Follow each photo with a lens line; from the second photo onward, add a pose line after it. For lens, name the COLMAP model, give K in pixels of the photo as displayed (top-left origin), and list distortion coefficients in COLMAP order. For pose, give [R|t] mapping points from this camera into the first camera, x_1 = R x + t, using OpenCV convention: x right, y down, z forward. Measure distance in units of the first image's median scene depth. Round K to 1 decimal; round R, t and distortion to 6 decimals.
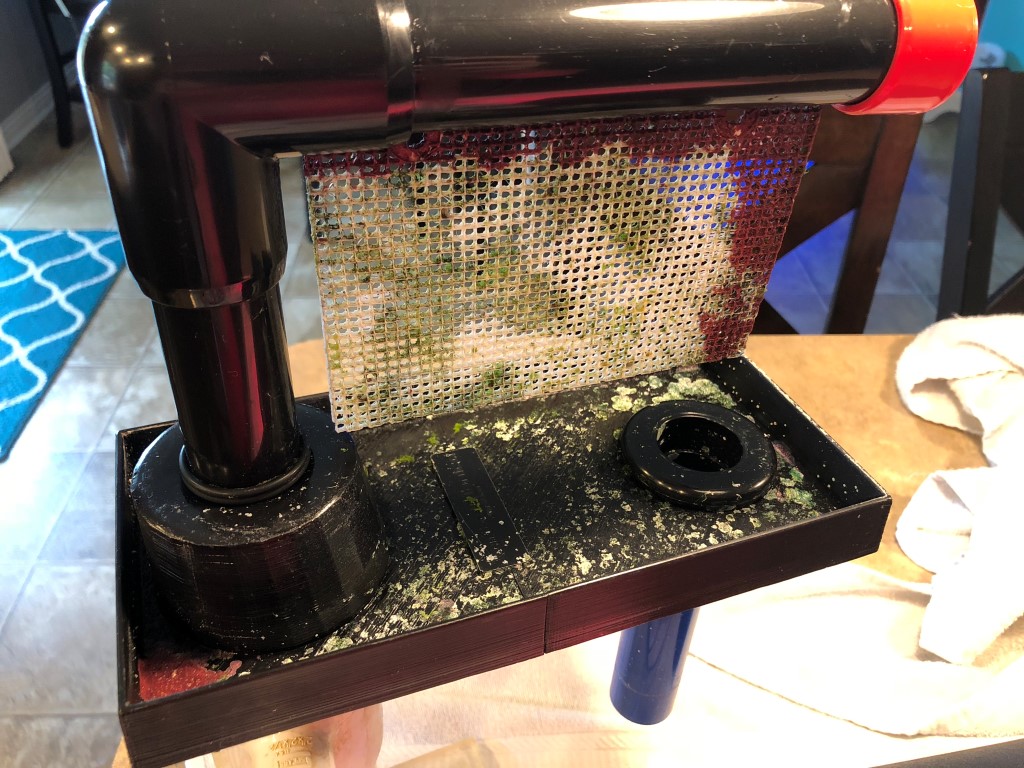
lens RADIAL K [[854.1, 0, 527.7], [0, 854.1, 378.9], [0, 0, 1]] dist [-0.001920, 0.000267]
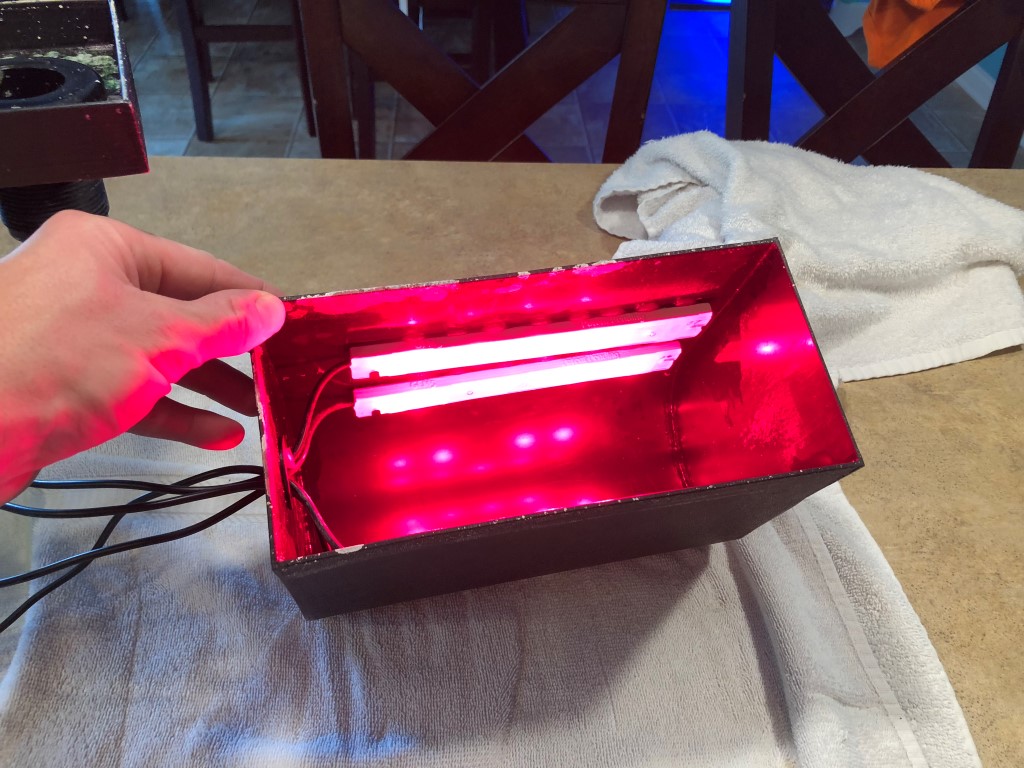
lens RADIAL K [[842.5, 0, 512.0], [0, 842.5, 384.0], [0, 0, 1]] dist [0.060031, -0.104074]
pose [[0.999747, 0.012379, 0.018784, 0.297074], [-0.013787, 0.996952, 0.076787, 0.133922], [-0.017776, -0.077026, 0.996871, -0.006930]]
